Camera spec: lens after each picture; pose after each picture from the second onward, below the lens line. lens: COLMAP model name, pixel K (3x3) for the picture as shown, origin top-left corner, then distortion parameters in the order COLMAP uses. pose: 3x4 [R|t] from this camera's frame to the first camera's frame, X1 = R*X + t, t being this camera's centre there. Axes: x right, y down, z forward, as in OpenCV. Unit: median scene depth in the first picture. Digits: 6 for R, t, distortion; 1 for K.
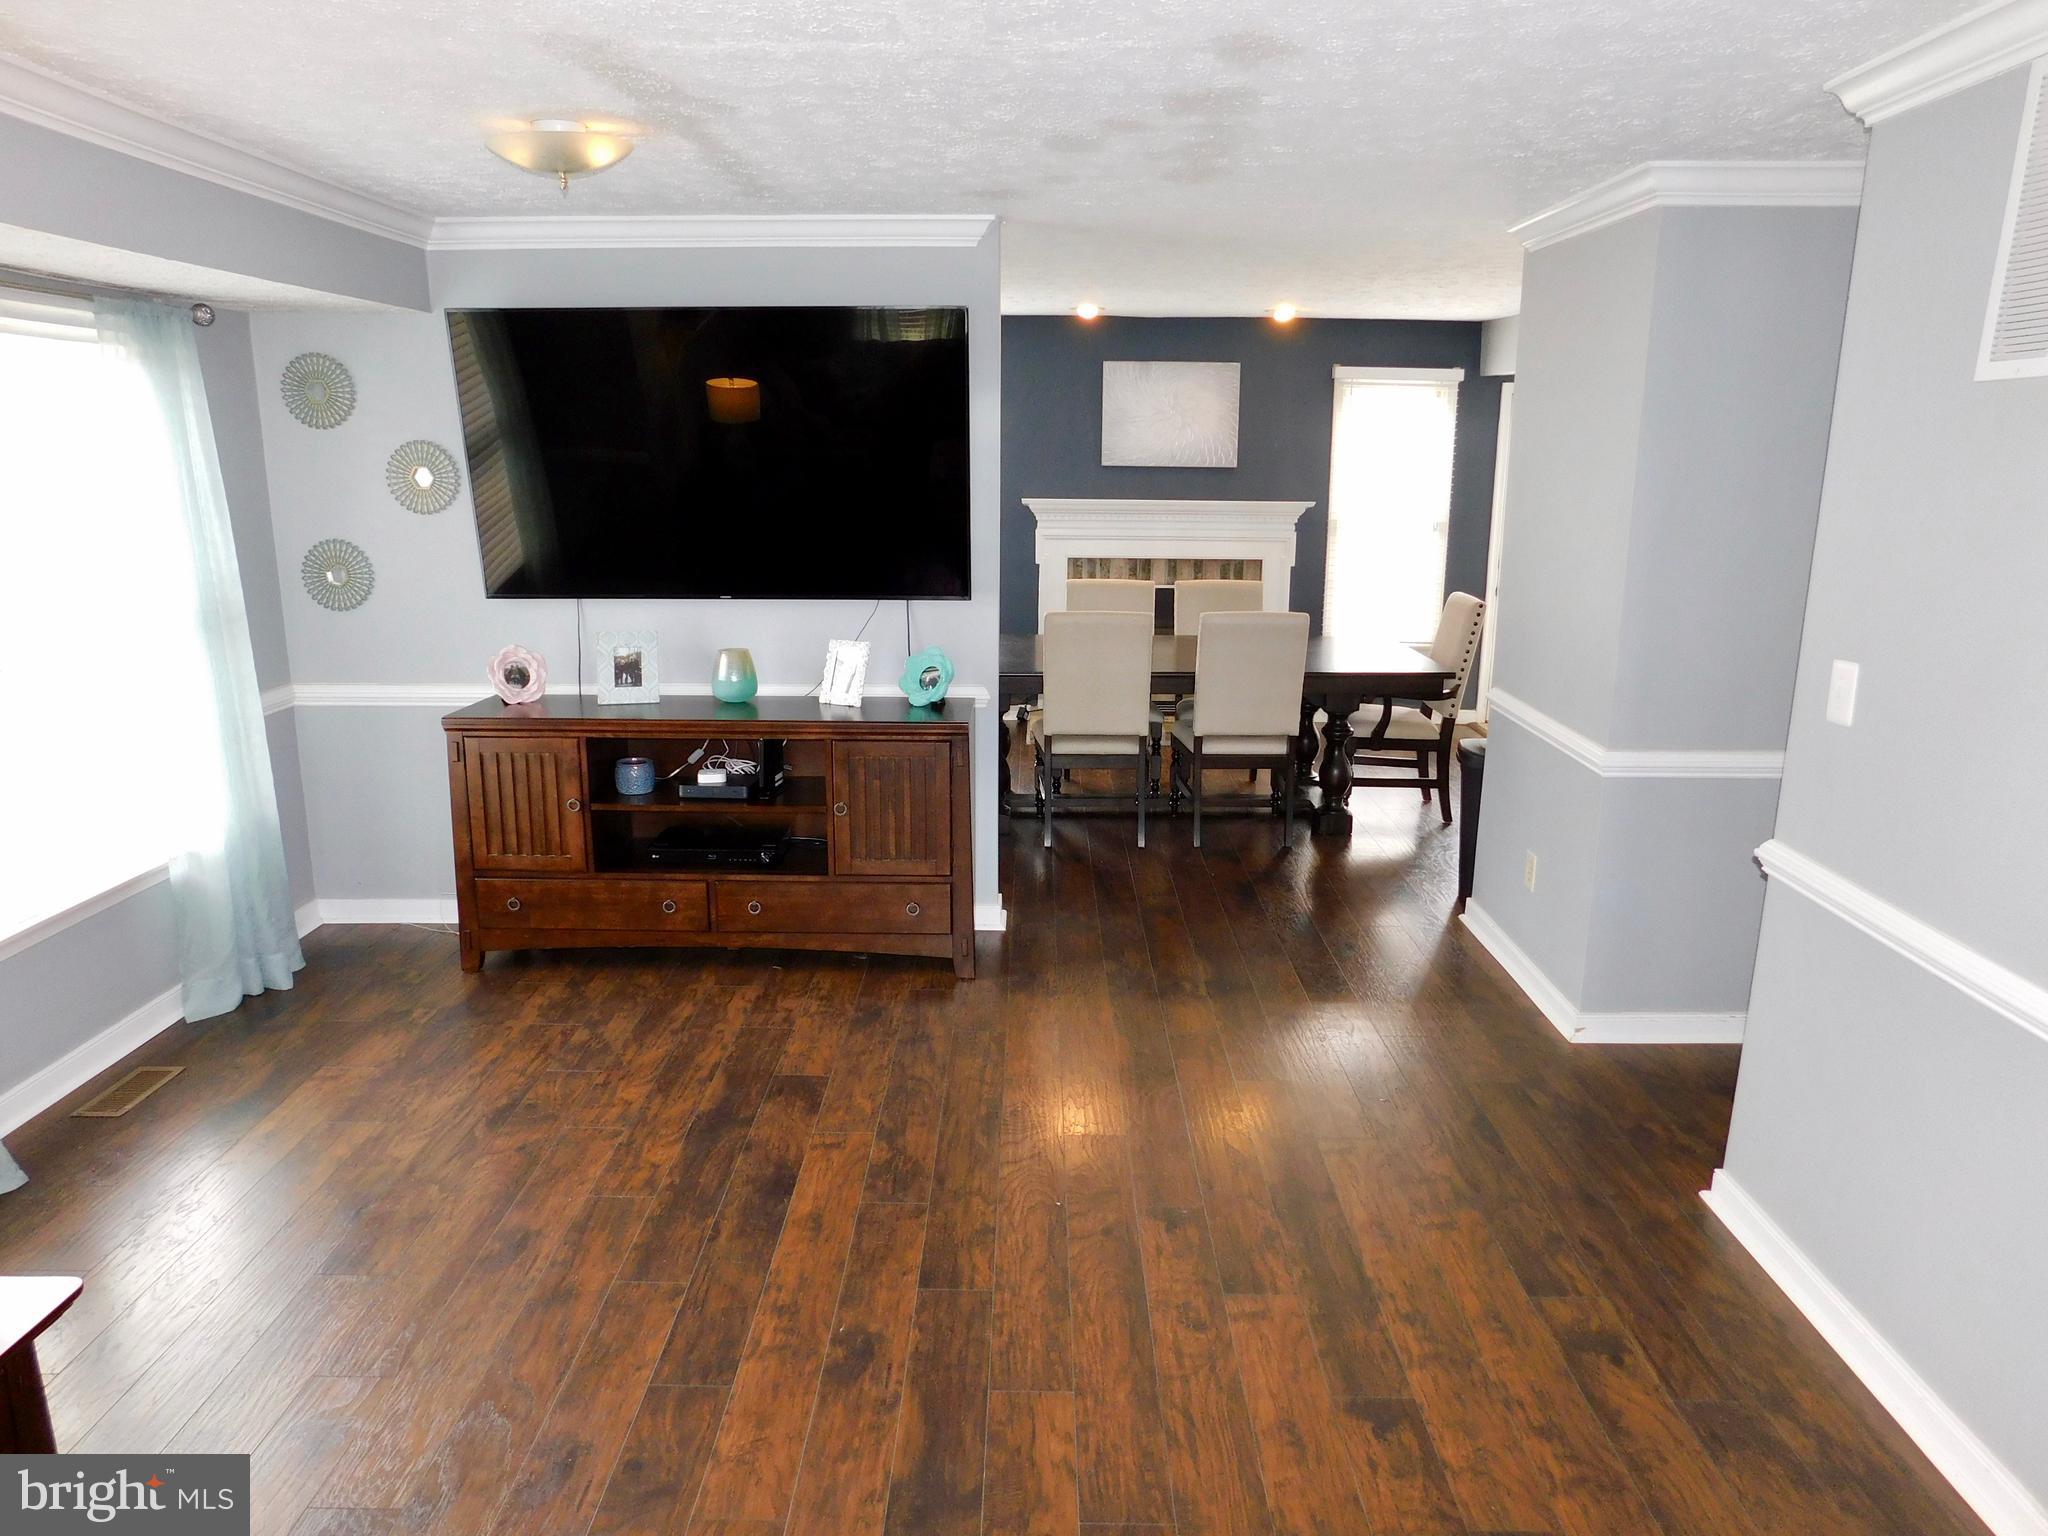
lens RADIAL K [[1360.6, 0, 1027.0], [0, 1360.6, 770.7], [0, 0, 1]] dist [-0.061371, 0.046734]
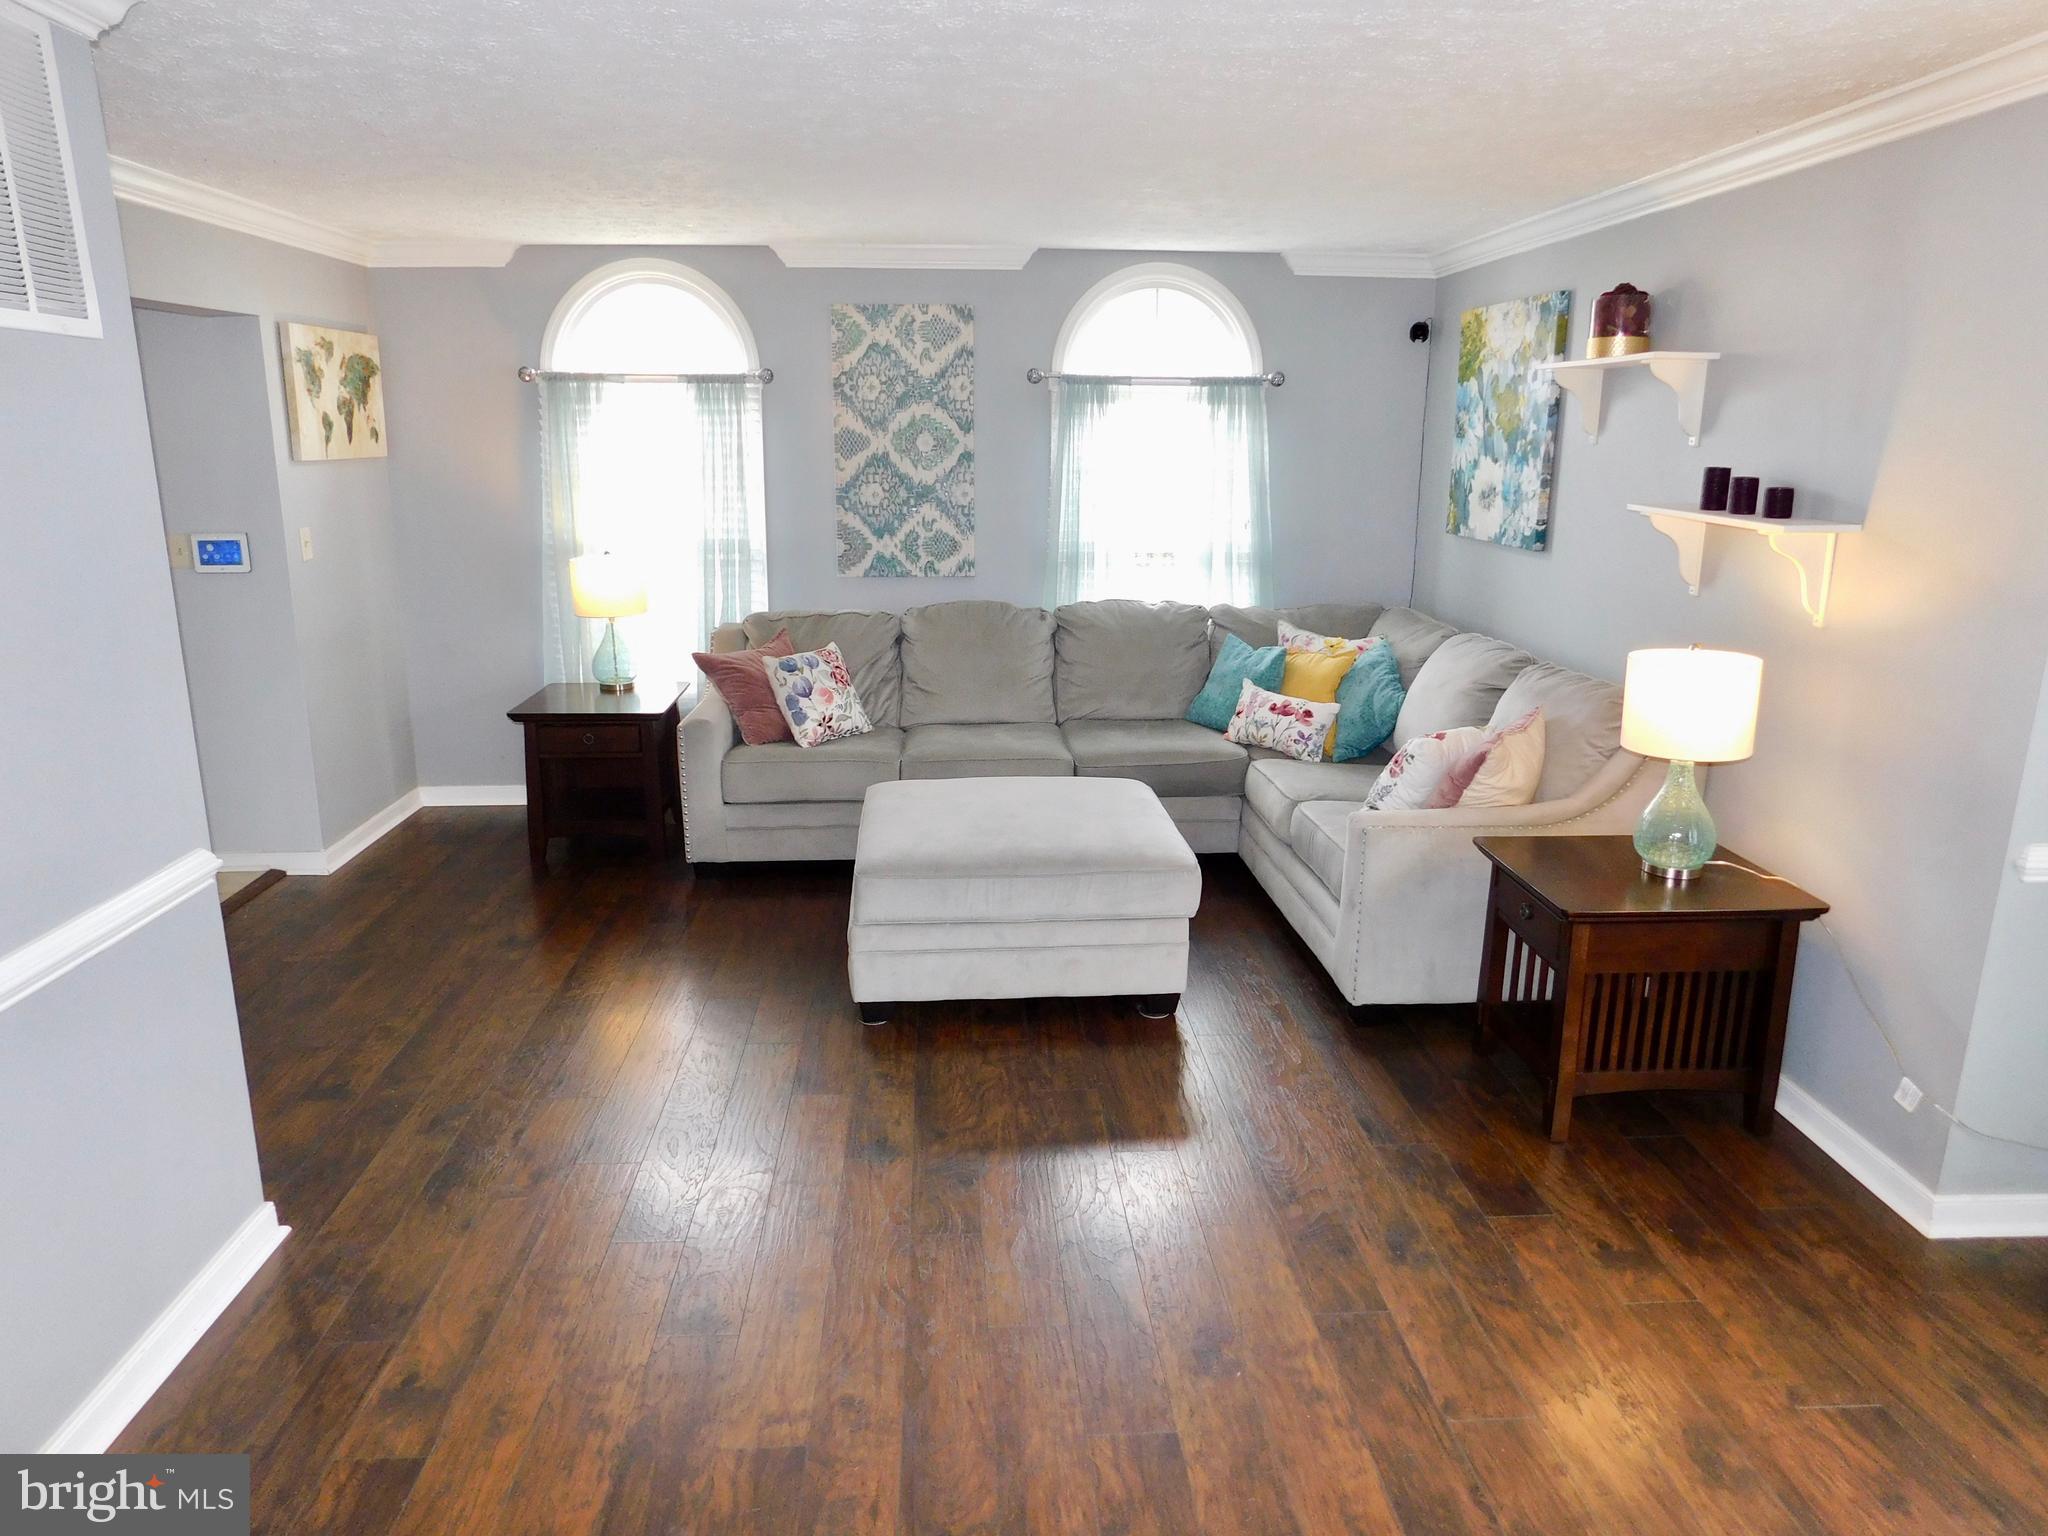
lens RADIAL K [[1360.6, 0, 1016.4], [0, 1360.6, 766.6], [0, 0, 1]] dist [-0.061371, 0.046734]
pose [[-0.998202, -0.001125, -0.059932, 0.073880], [-0.028336, 0.889914, 0.455247, -0.389053], [0.052822, 0.456127, -0.888346, 1.685124]]
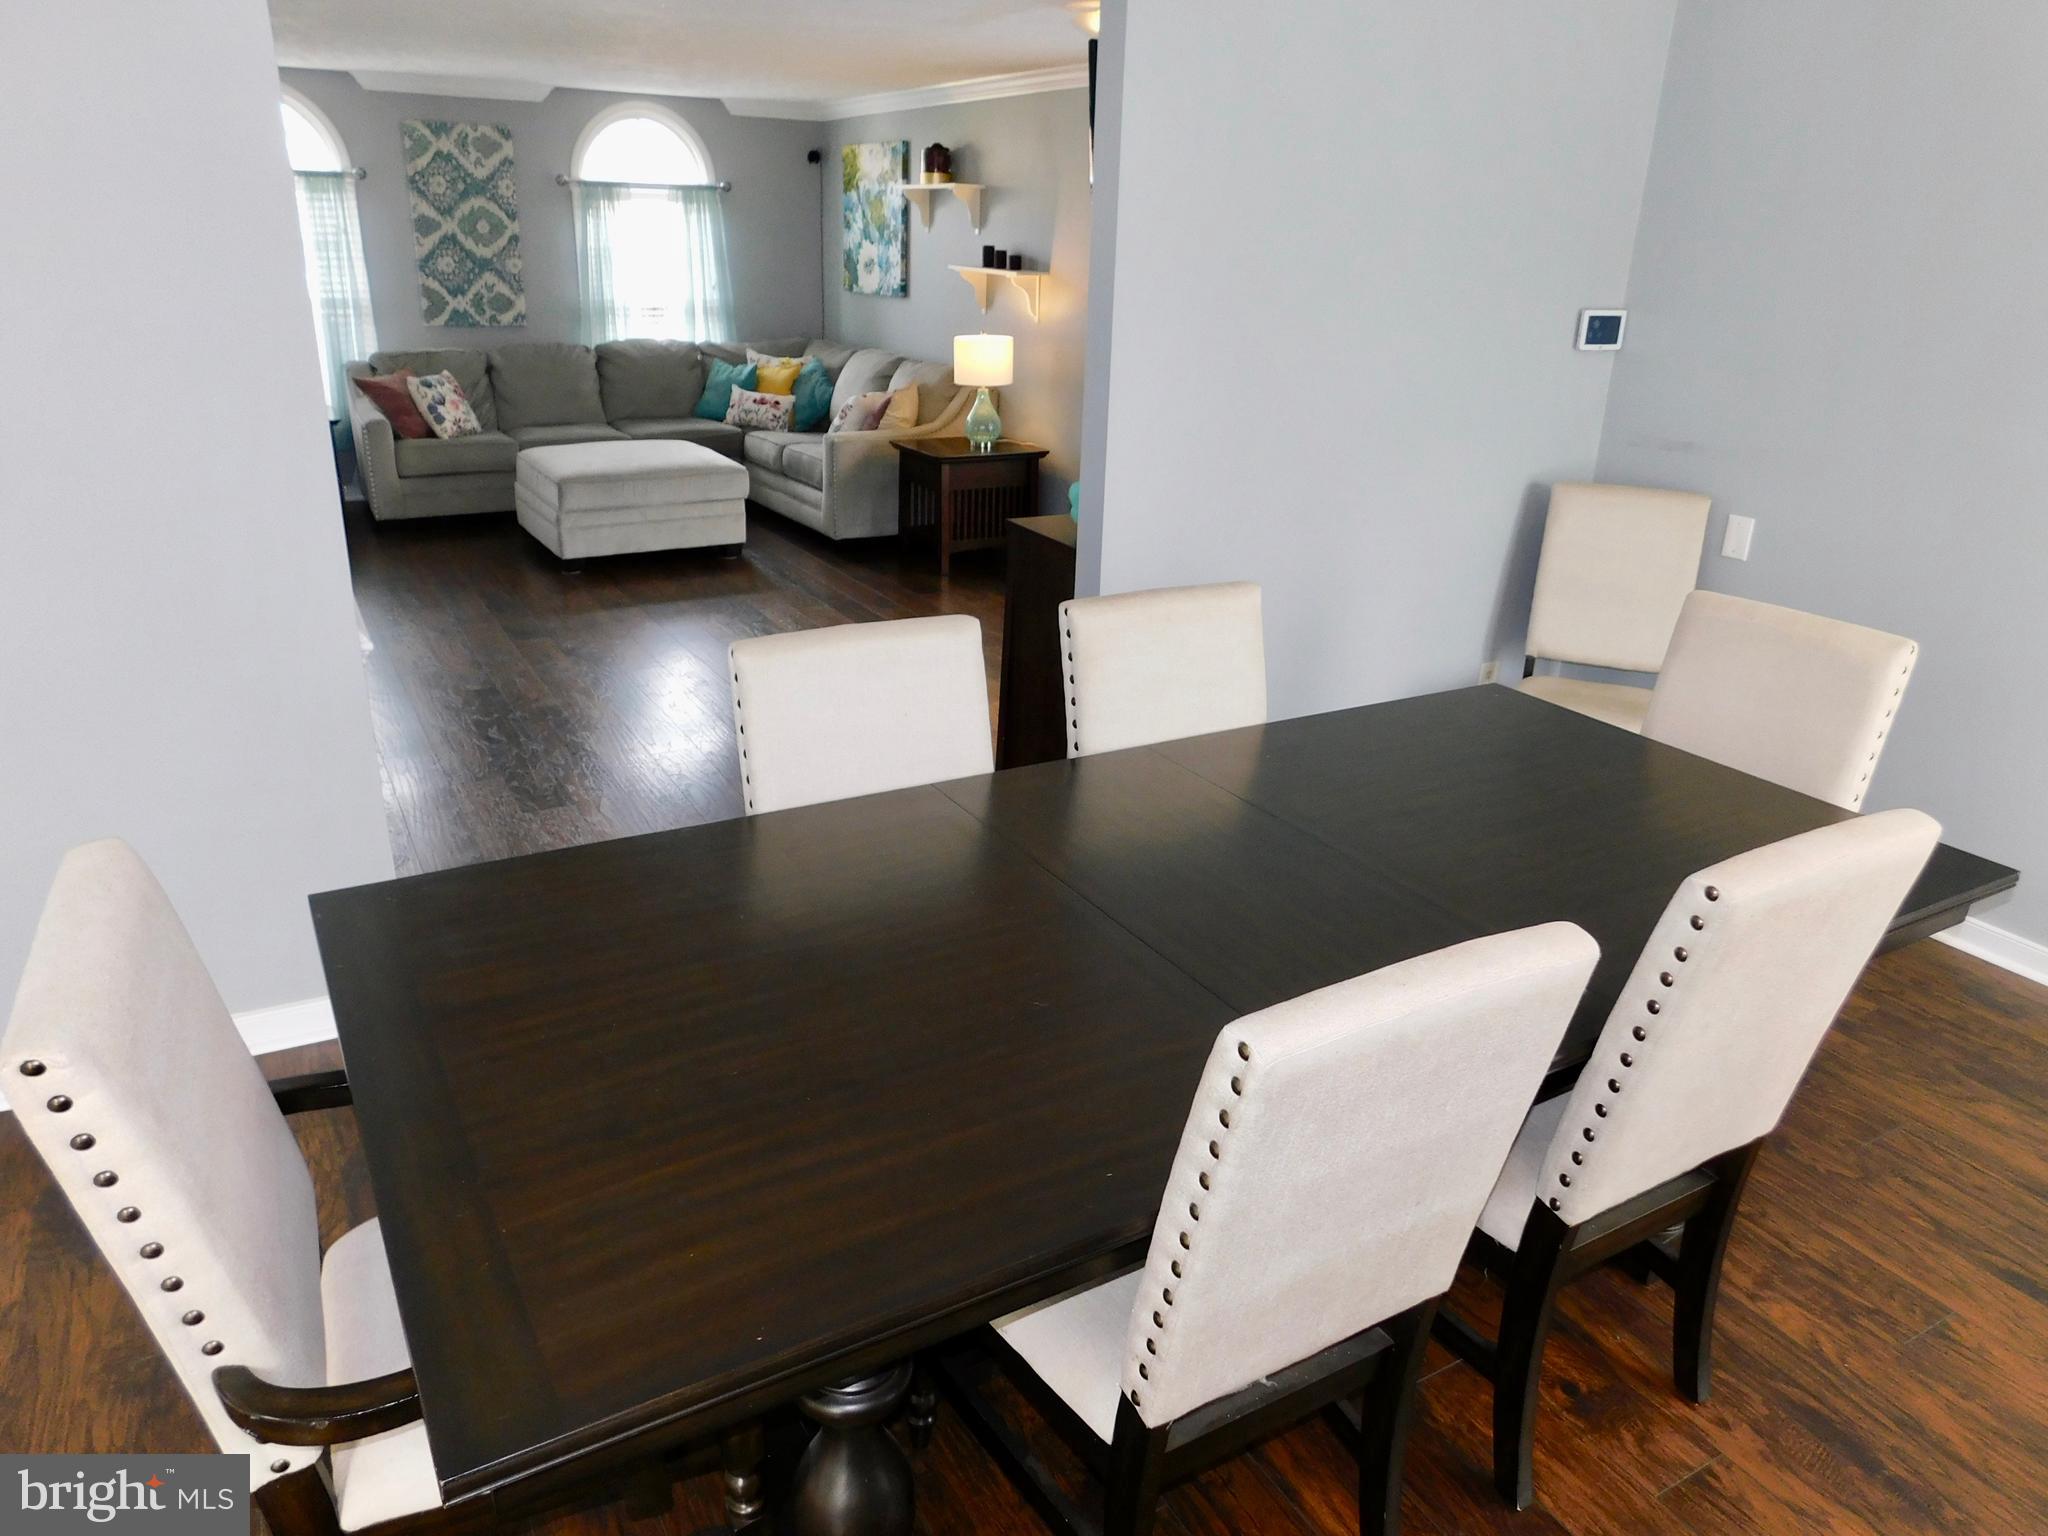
lens RADIAL K [[1360.6, 0, 1024.3], [0, 1360.6, 734.9], [0, 0, 1]] dist [-0.061371, 0.046734]
pose [[-0.862732, 0.140423, -0.485772, 0.704167], [-0.154691, 0.841318, 0.517933, -0.661847], [0.481419, 0.521982, -0.704110, 2.884465]]
